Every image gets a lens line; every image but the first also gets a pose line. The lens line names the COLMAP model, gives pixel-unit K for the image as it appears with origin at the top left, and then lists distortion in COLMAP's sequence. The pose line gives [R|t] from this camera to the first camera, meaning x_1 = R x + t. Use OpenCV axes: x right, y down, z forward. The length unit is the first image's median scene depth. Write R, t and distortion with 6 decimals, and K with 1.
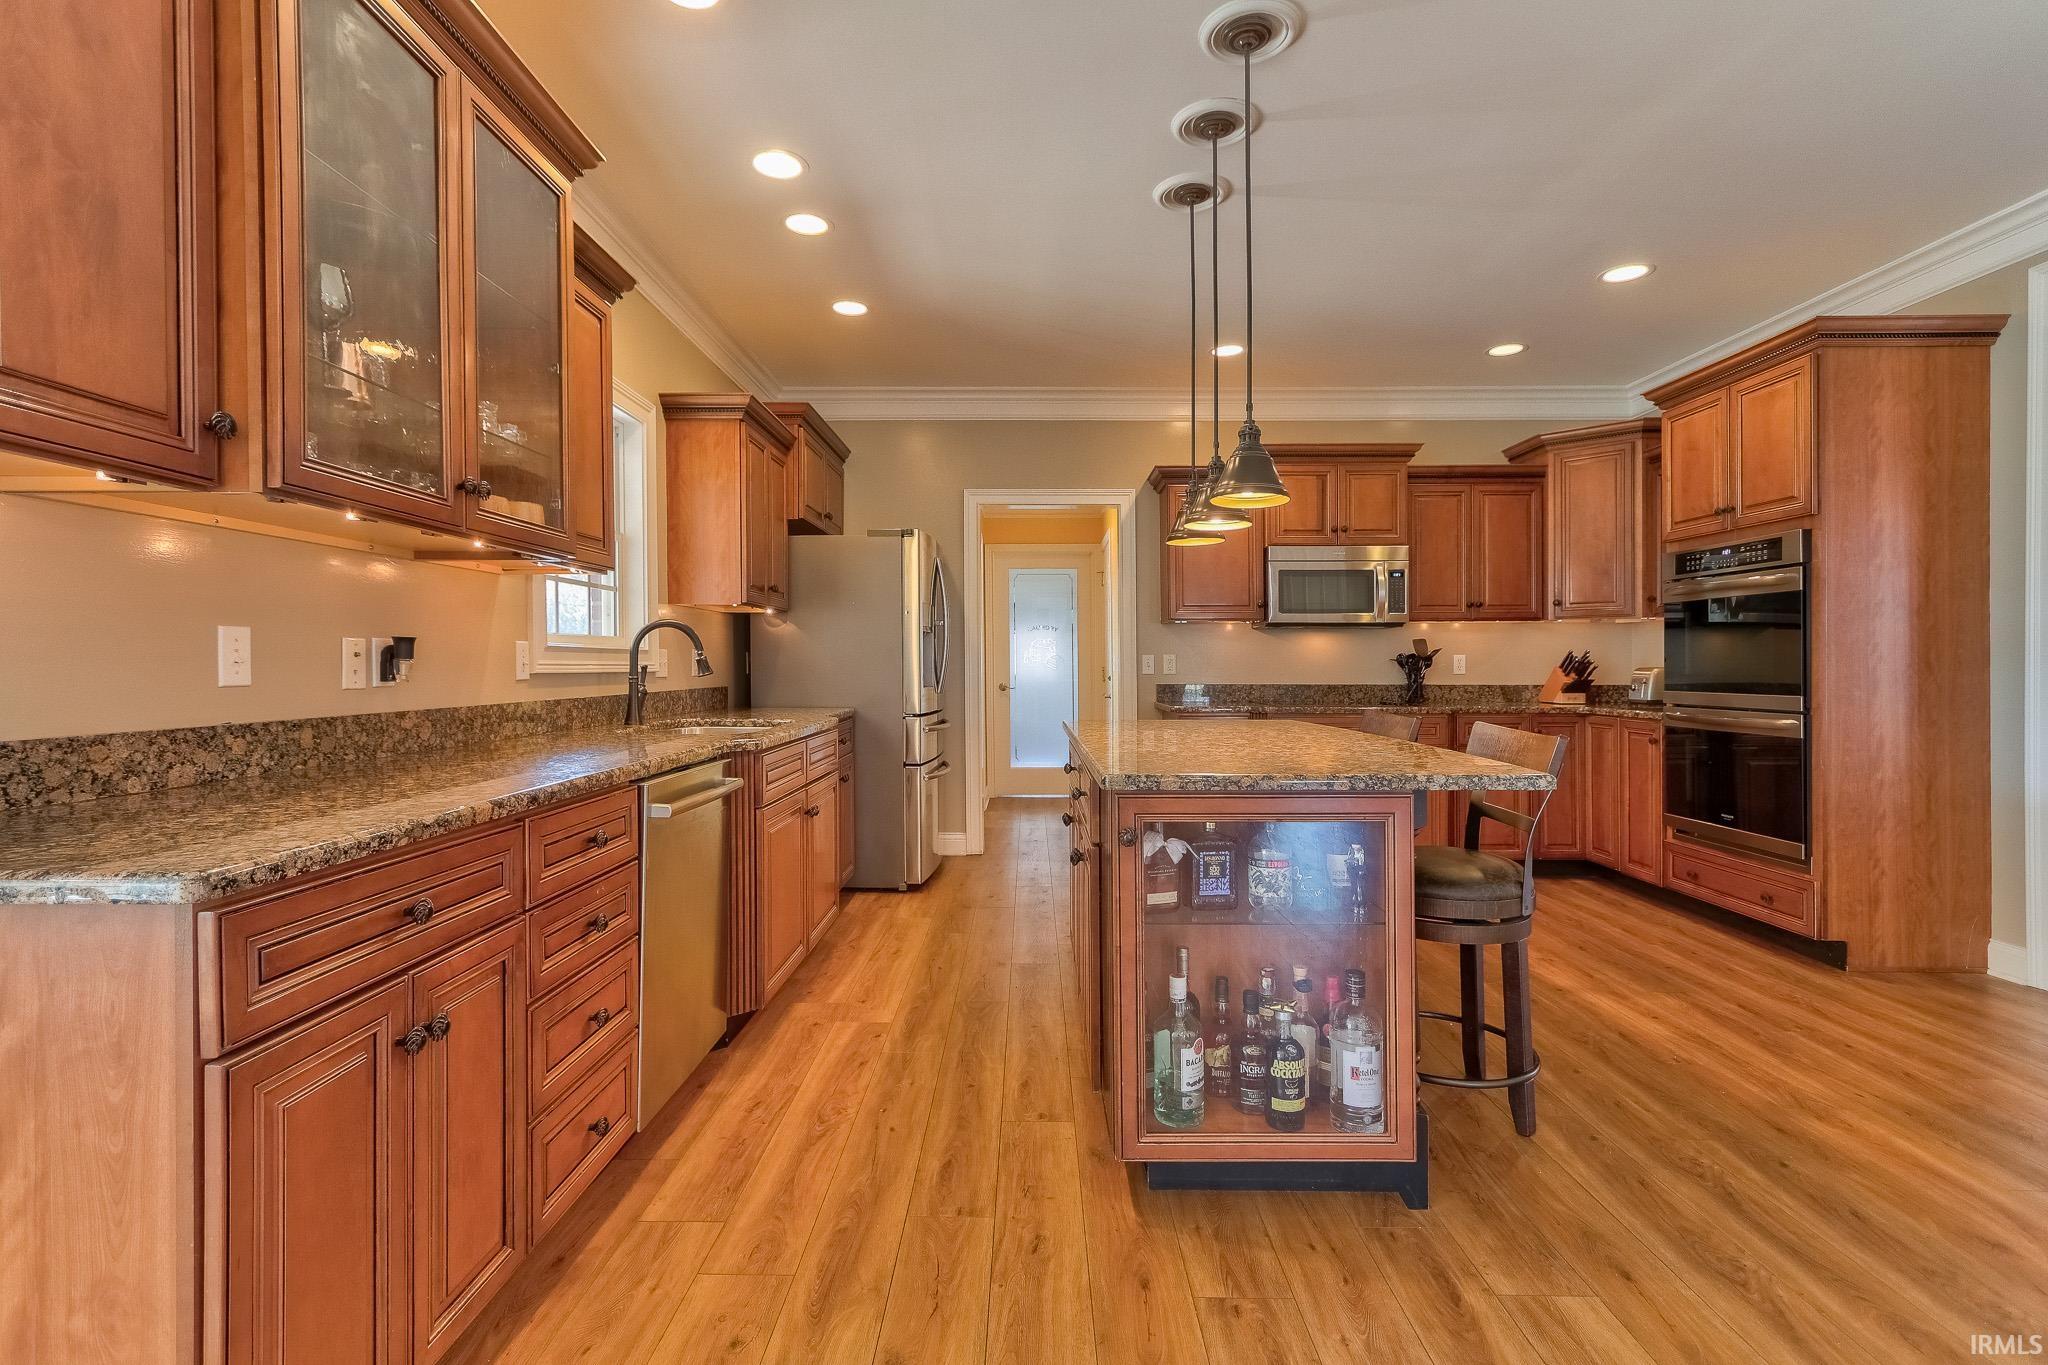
lens RADIAL K [[954.7, 0, 1023.2], [0, 954.7, 672.4], [0, 0, 1]] dist [0.002529, 0.001169]
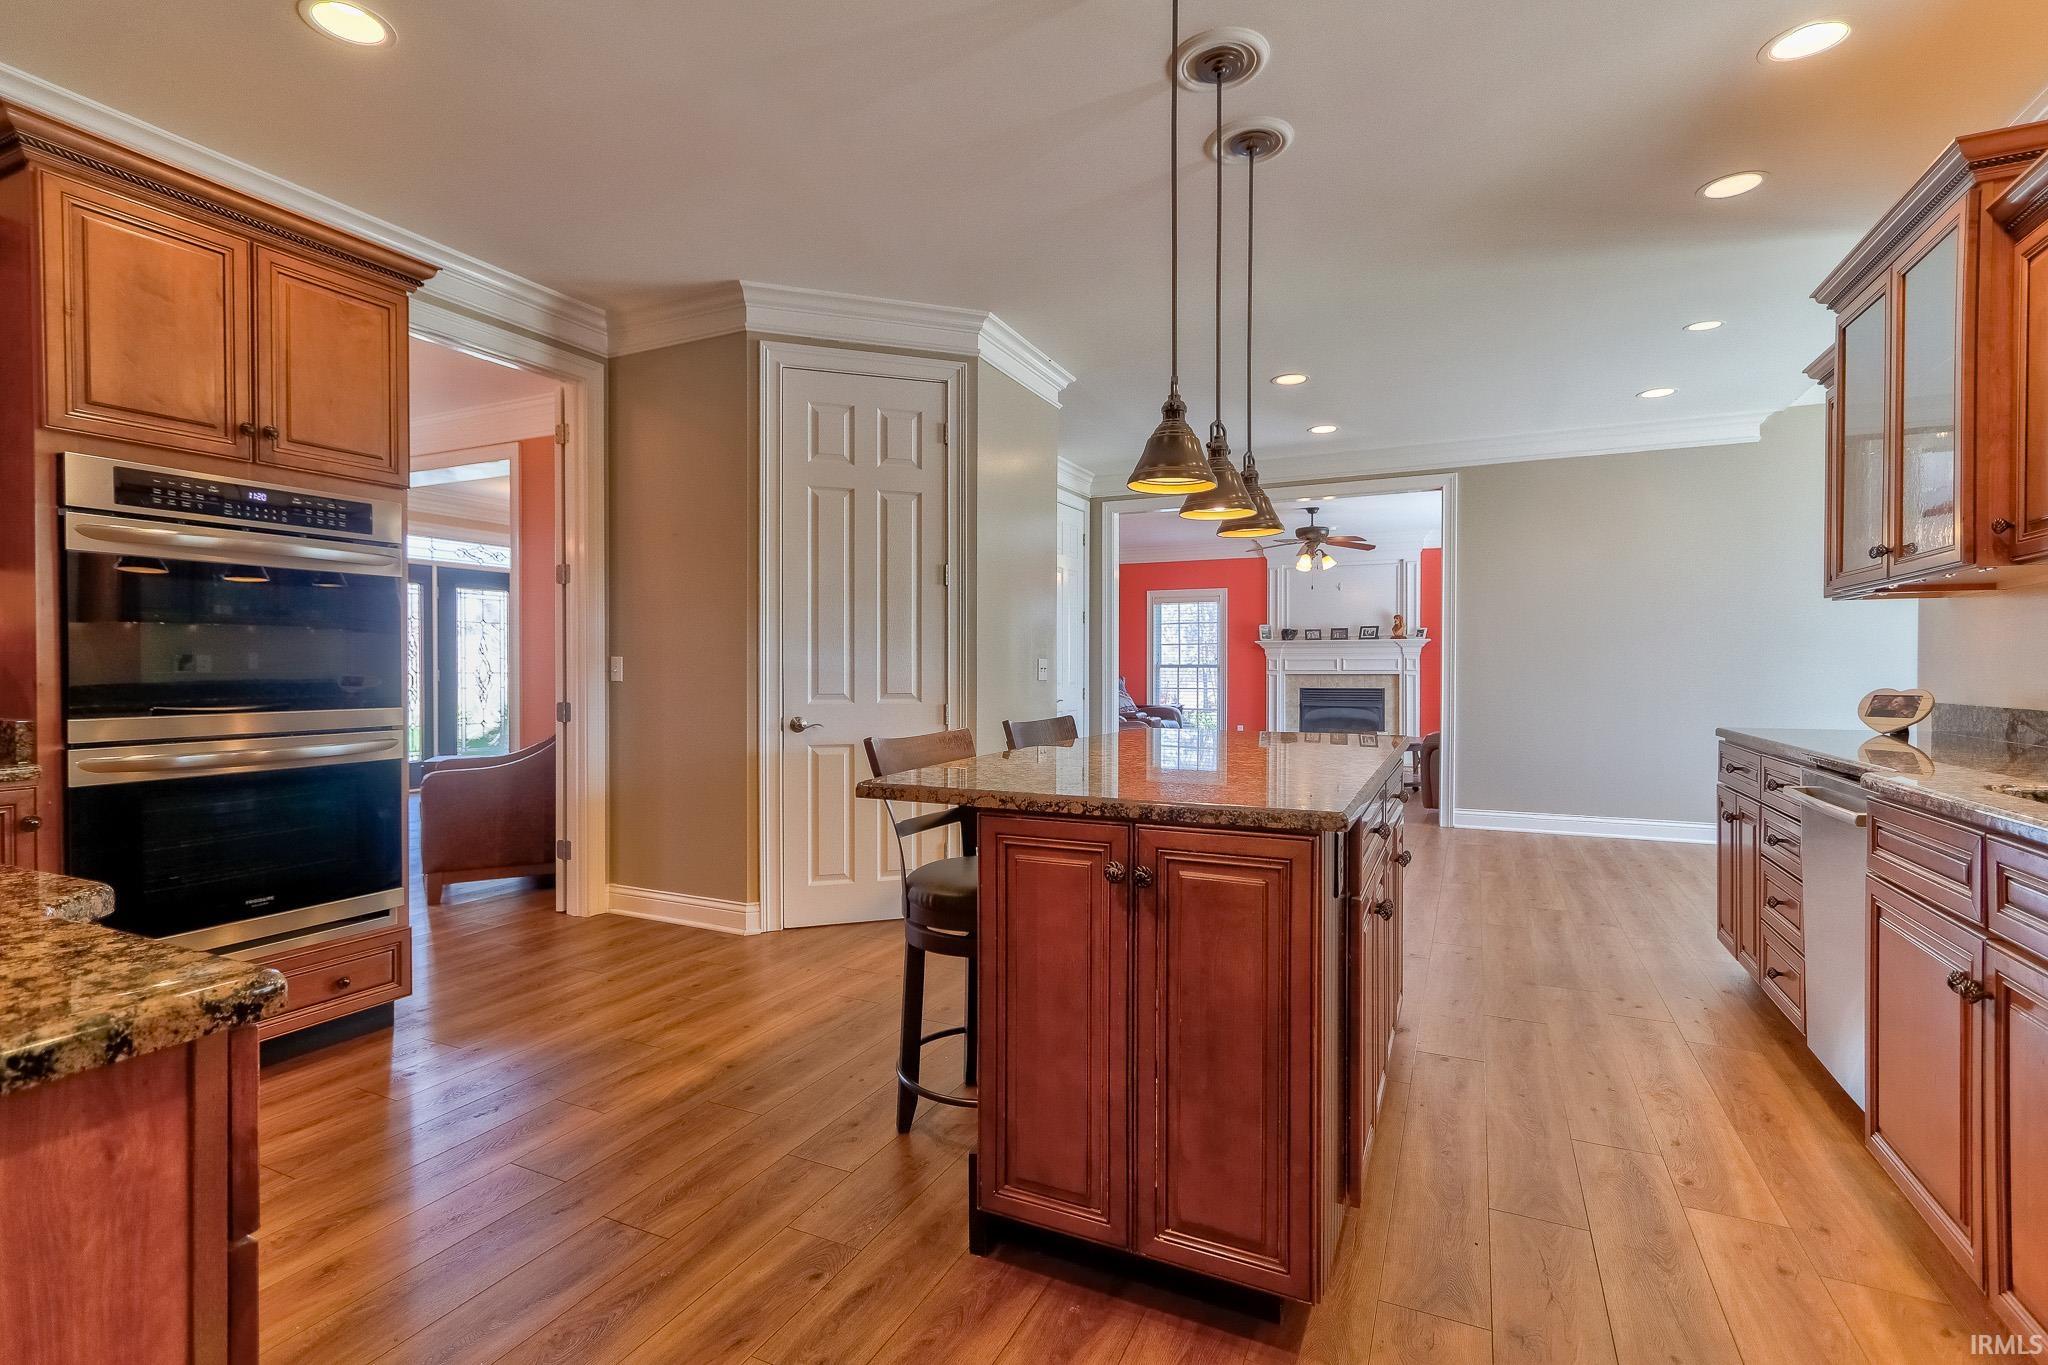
lens RADIAL K [[954.7, 0, 986.2], [0, 954.7, 673.9], [0, 0, 1]] dist [0.002529, 0.001169]
pose [[-0.894612, -0.003498, 0.446831, 0.000440], [0.003869, 0.999871, 0.015574, -0.012969], [-0.446827, 0.015662, -0.894483, 1.323336]]
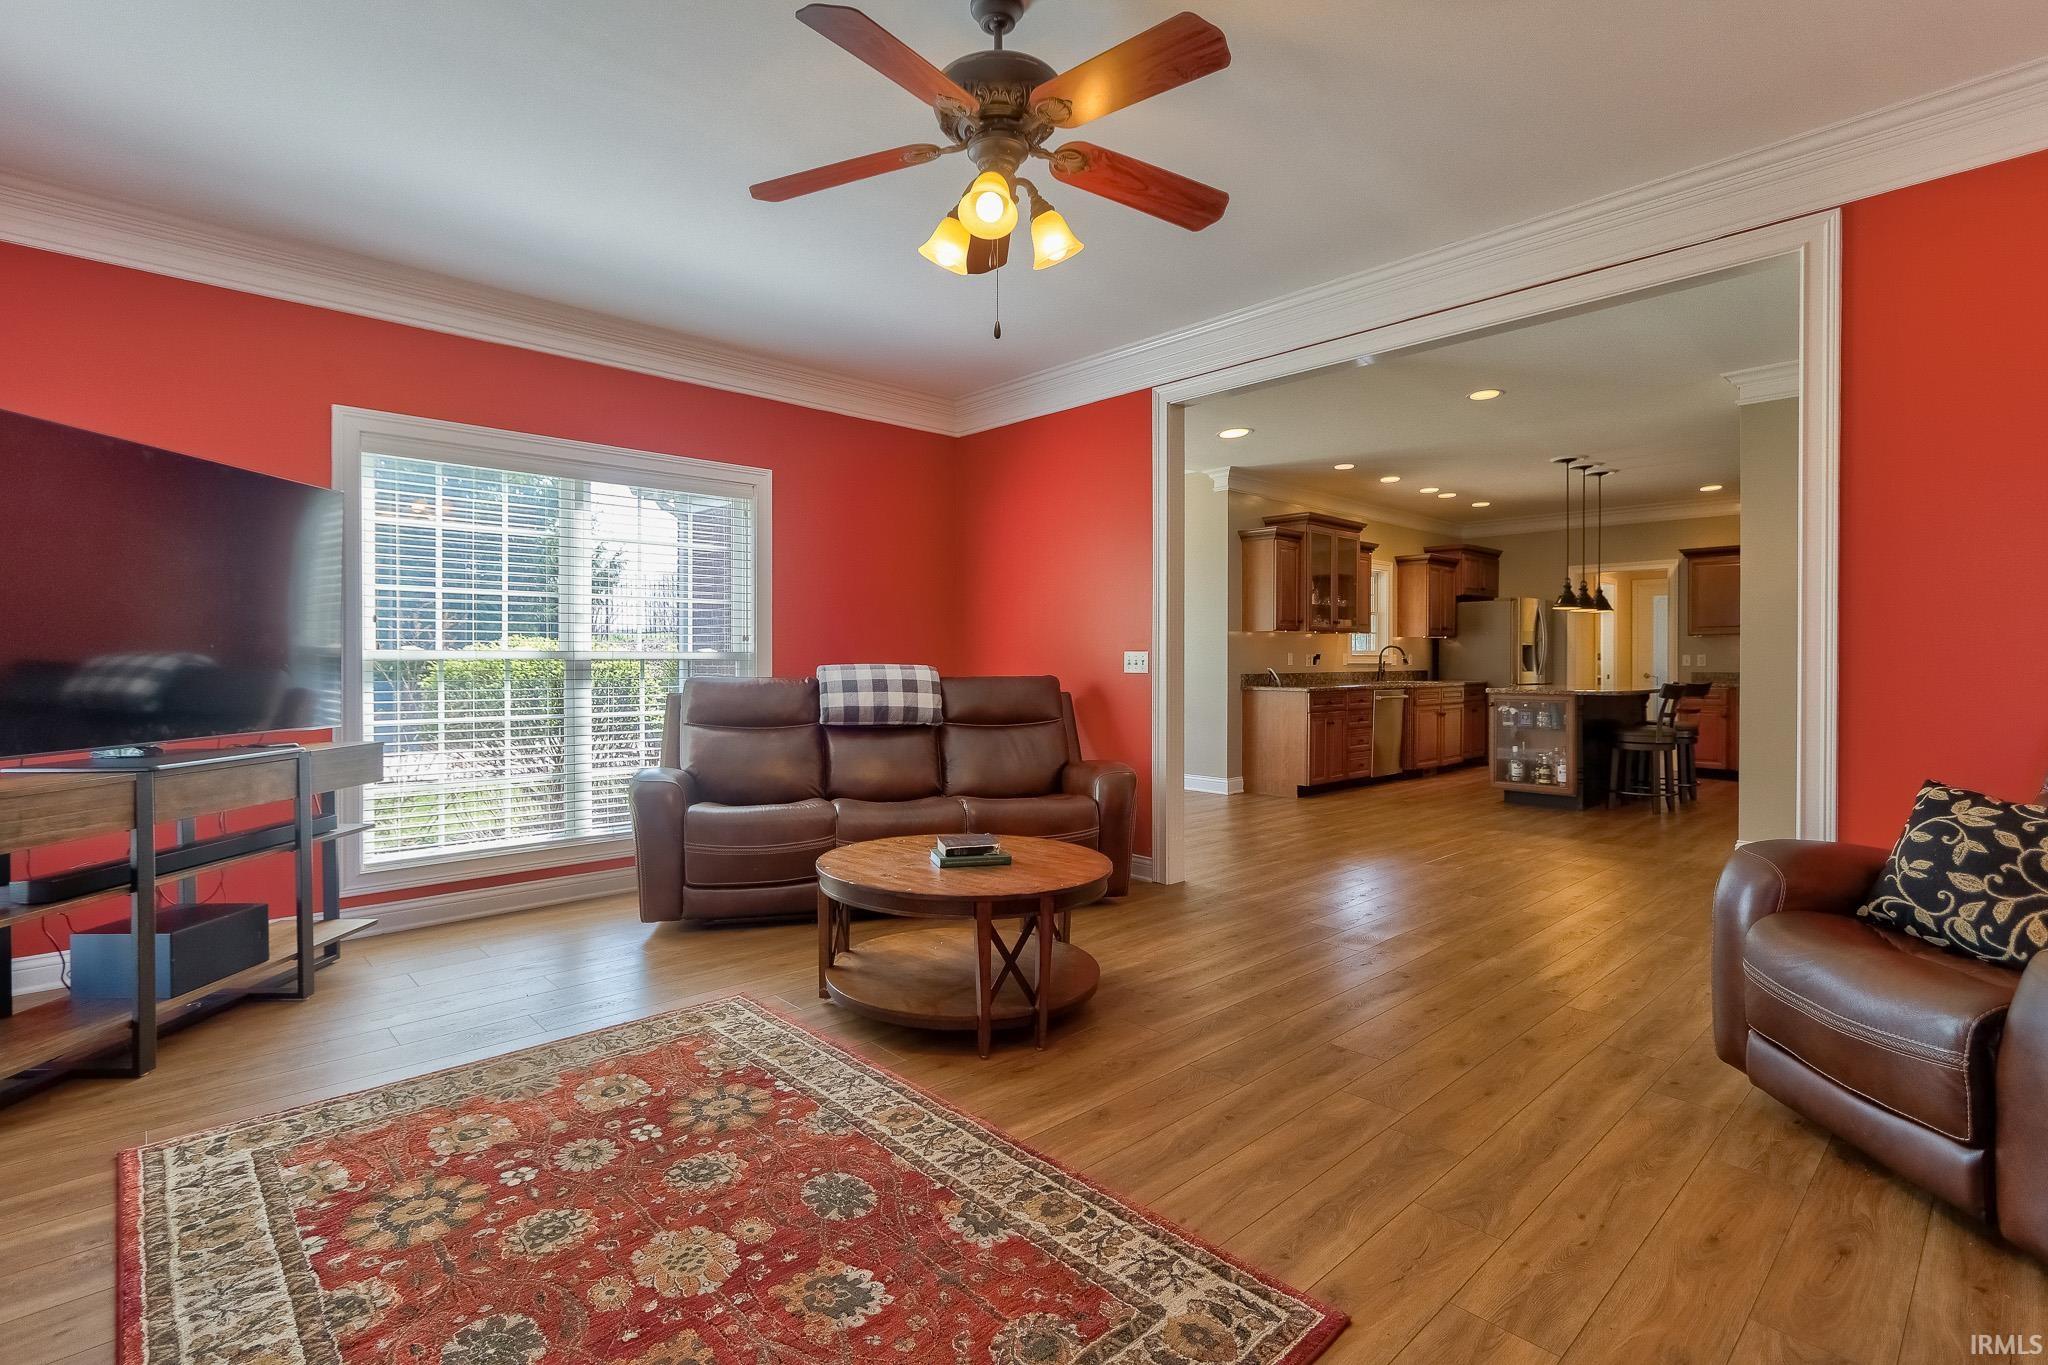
lens RADIAL K [[954.7, 0, 1010.9], [0, 954.7, 673.8], [0, 0, 1]] dist [0.002529, 0.001169]
pose [[0.689655, 0.010106, -0.724068, 0.735126], [-0.006965, 0.999949, 0.007323, 0.014068], [0.724105, -0.000007, 0.689690, -1.451924]]
